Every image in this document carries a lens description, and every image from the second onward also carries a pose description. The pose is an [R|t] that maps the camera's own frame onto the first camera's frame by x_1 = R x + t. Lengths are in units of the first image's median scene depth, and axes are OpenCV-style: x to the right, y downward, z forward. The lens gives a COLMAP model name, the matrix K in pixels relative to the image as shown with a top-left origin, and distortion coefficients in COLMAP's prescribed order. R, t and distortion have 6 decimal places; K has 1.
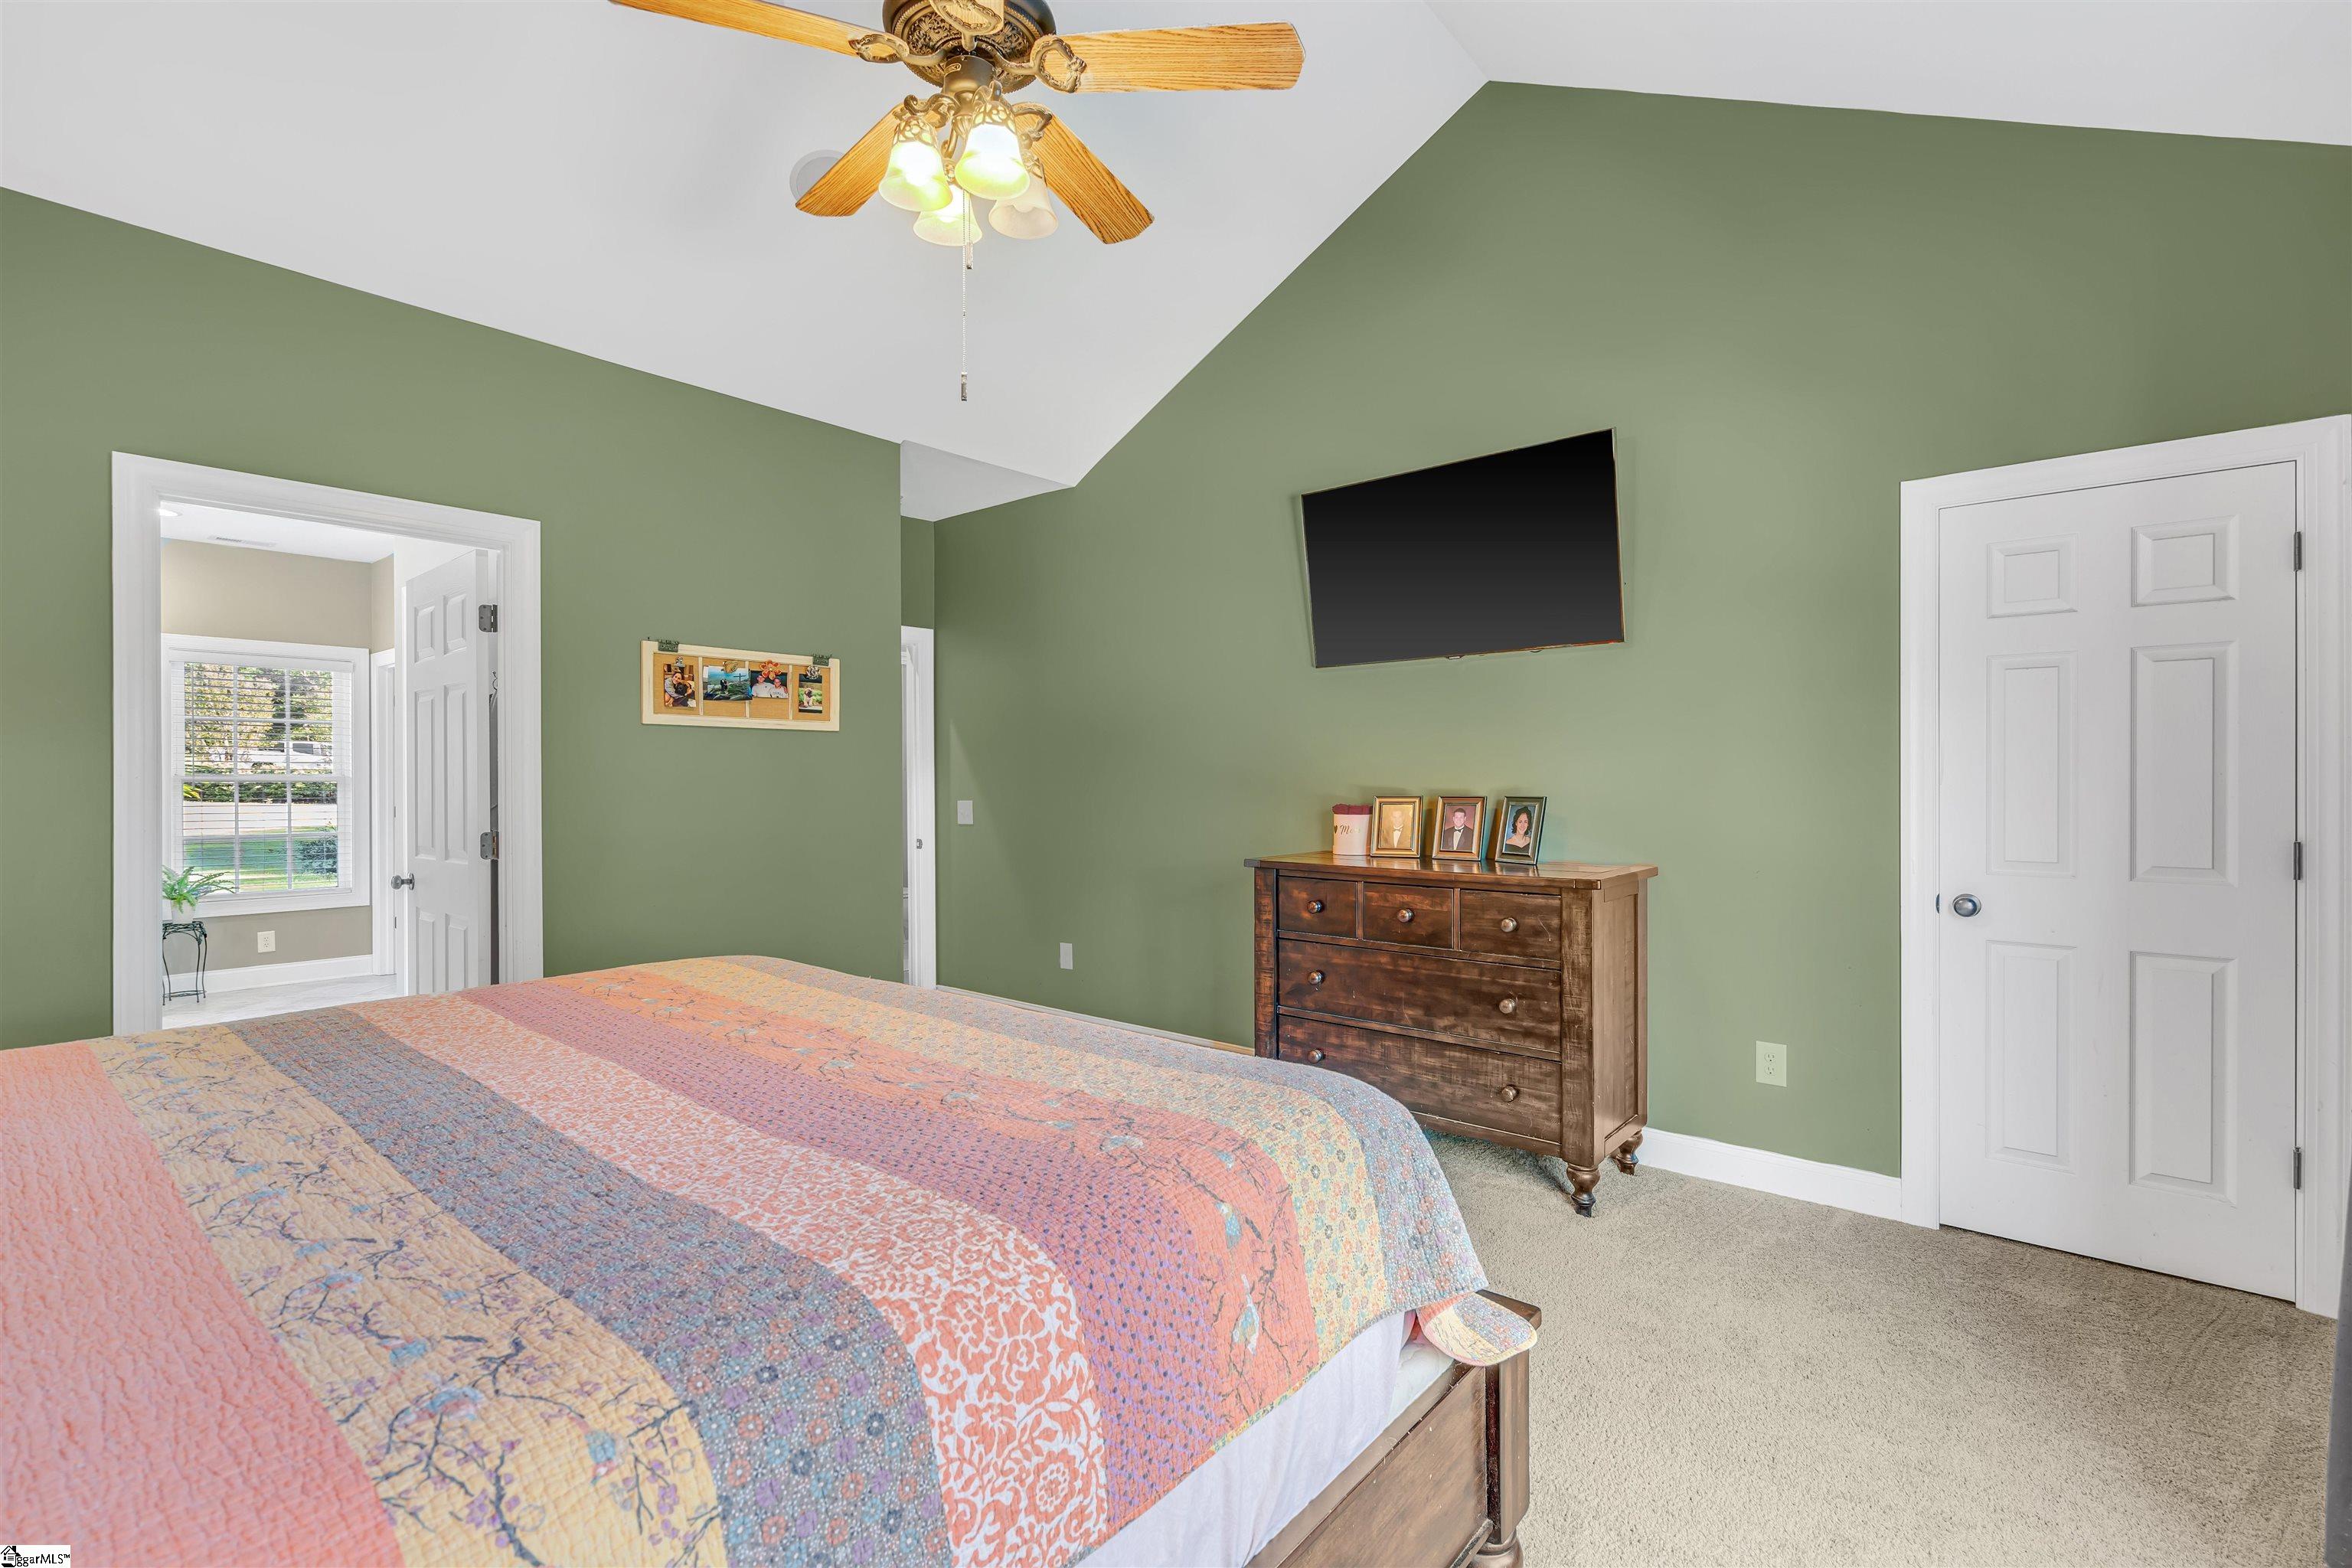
lens RADIAL K [[1074.5, 0, 1171.0], [0, 1074.5, 782.0], [0, 0, 1]] dist [0.000045, 0.000051]
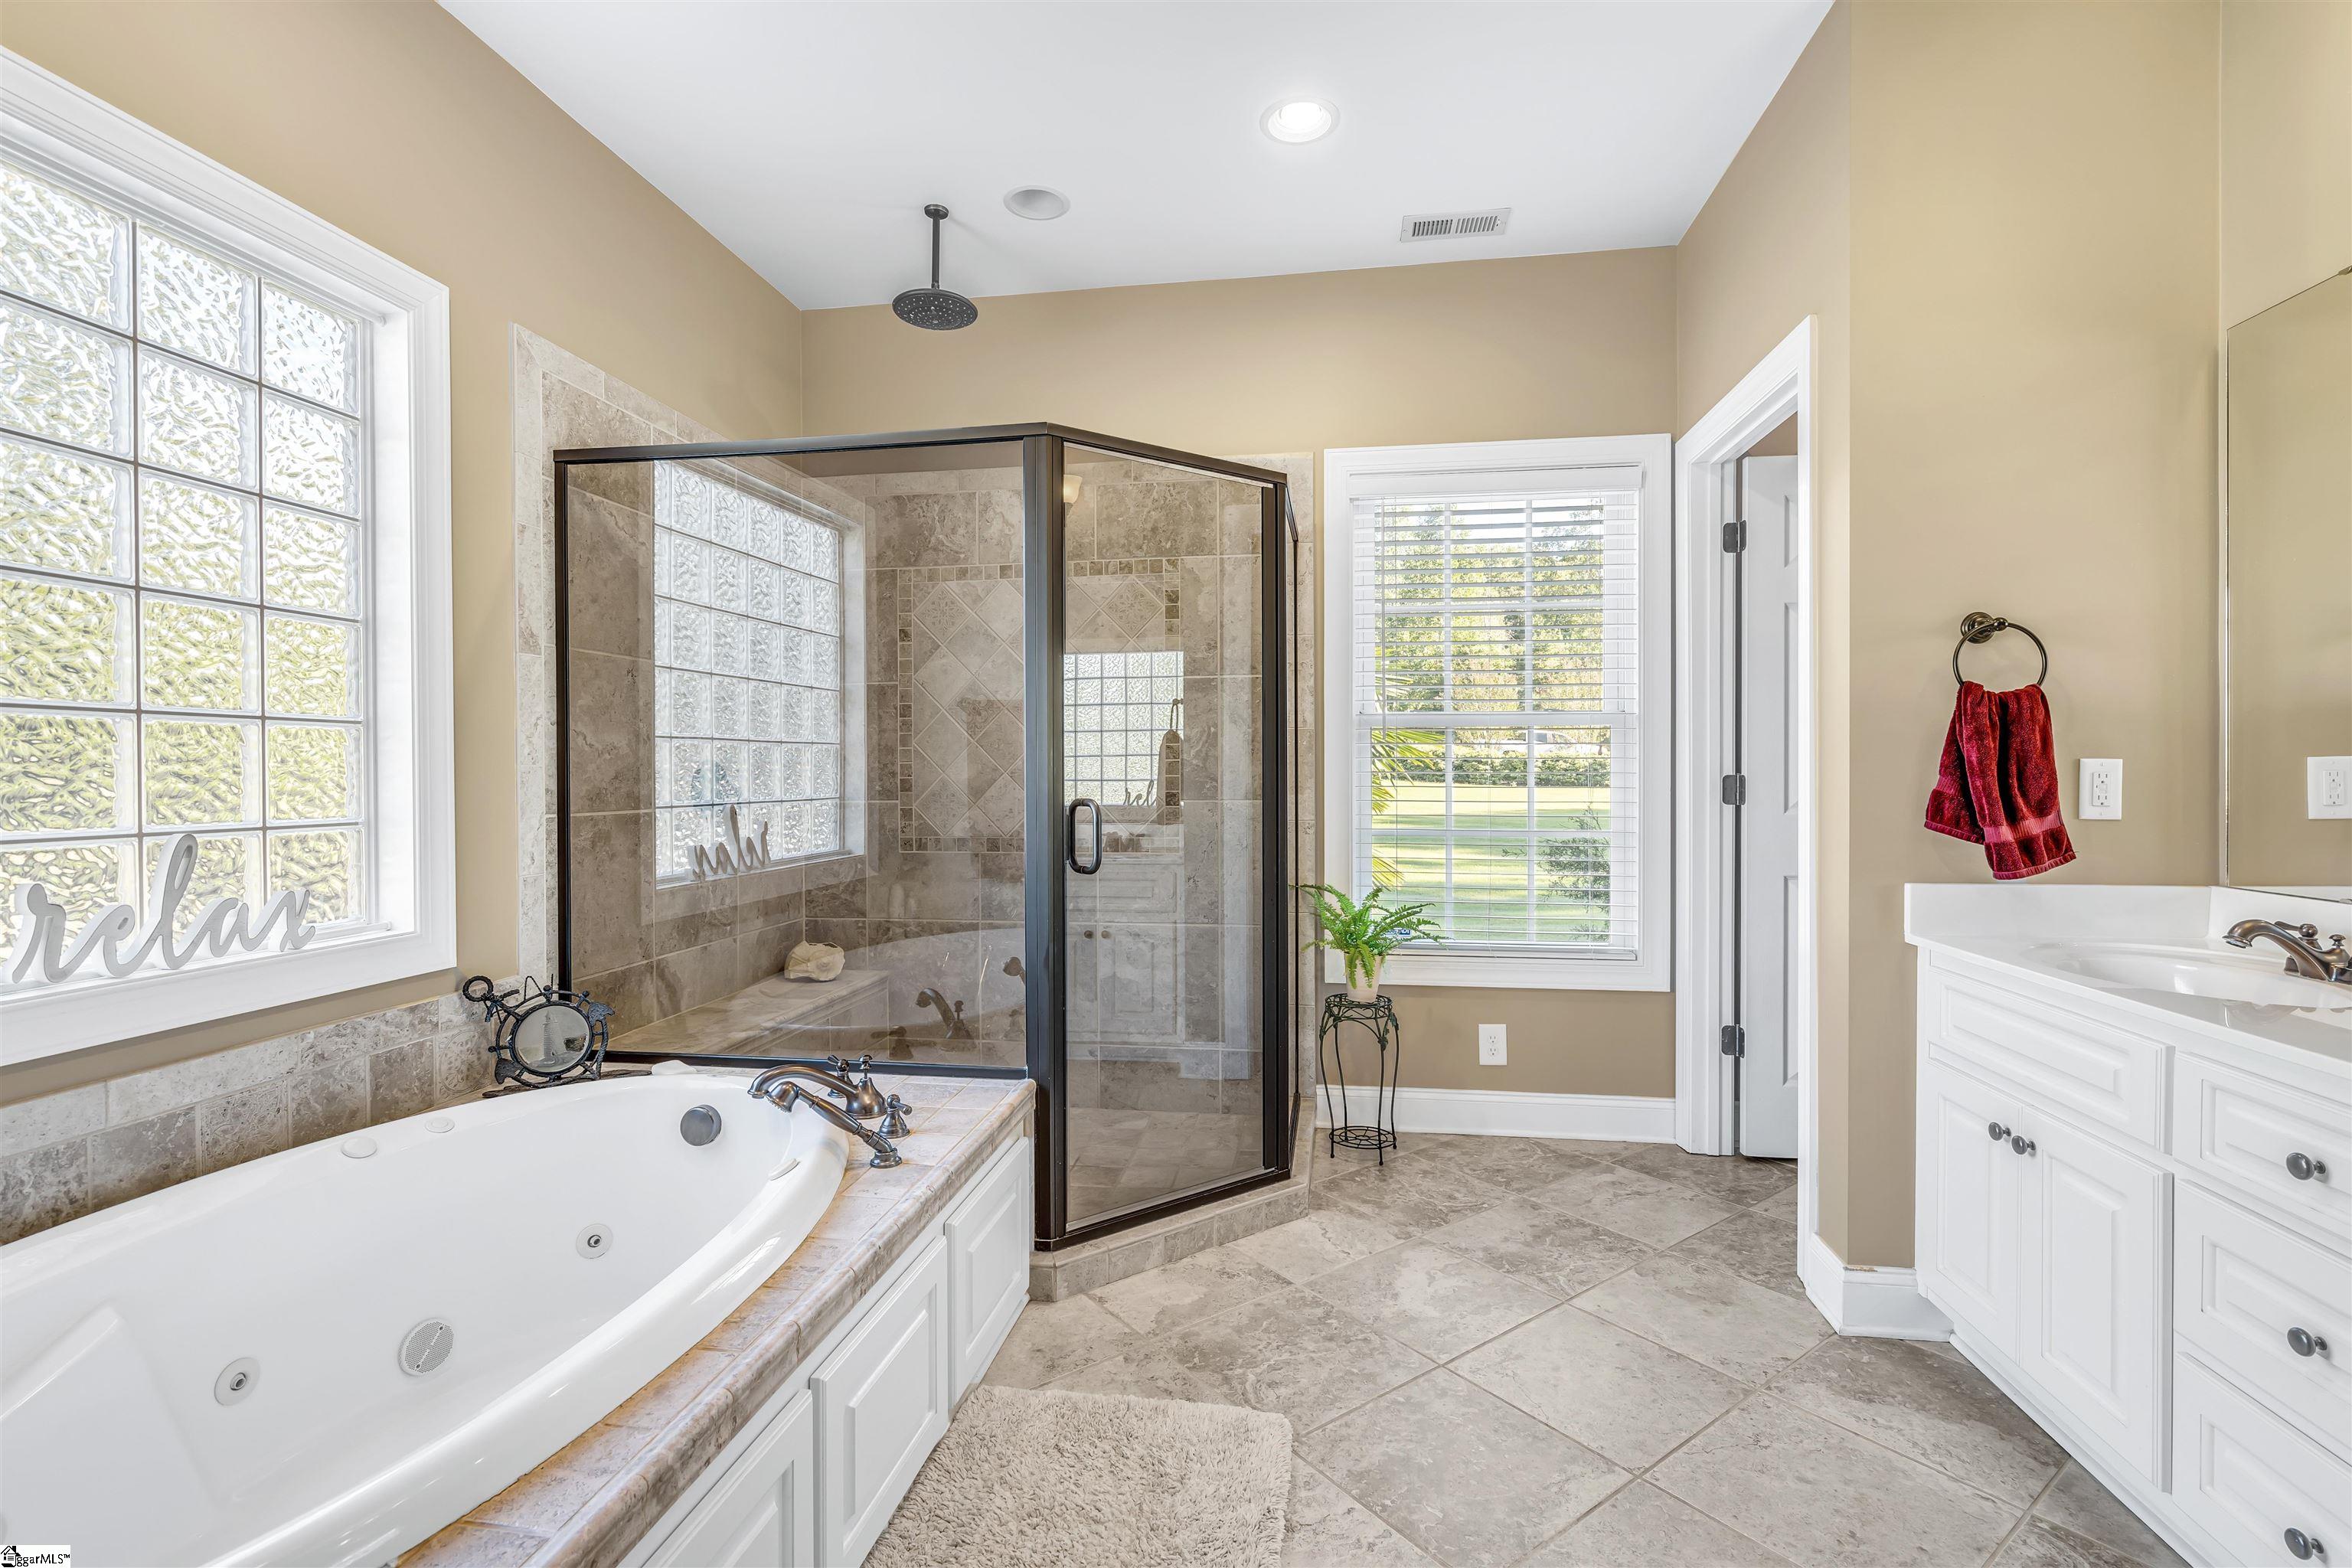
lens RADIAL K [[1074.5, 0, 1172.2], [0, 1074.5, 778.5], [0, 0, 1]] dist [0.000045, 0.000051]
pose [[0.533725, 0.005867, -0.845638, -0.501665], [-0.001981, 0.999982, 0.005687, 0.022199], [0.845656, -0.001360, 0.533727, 0.609578]]
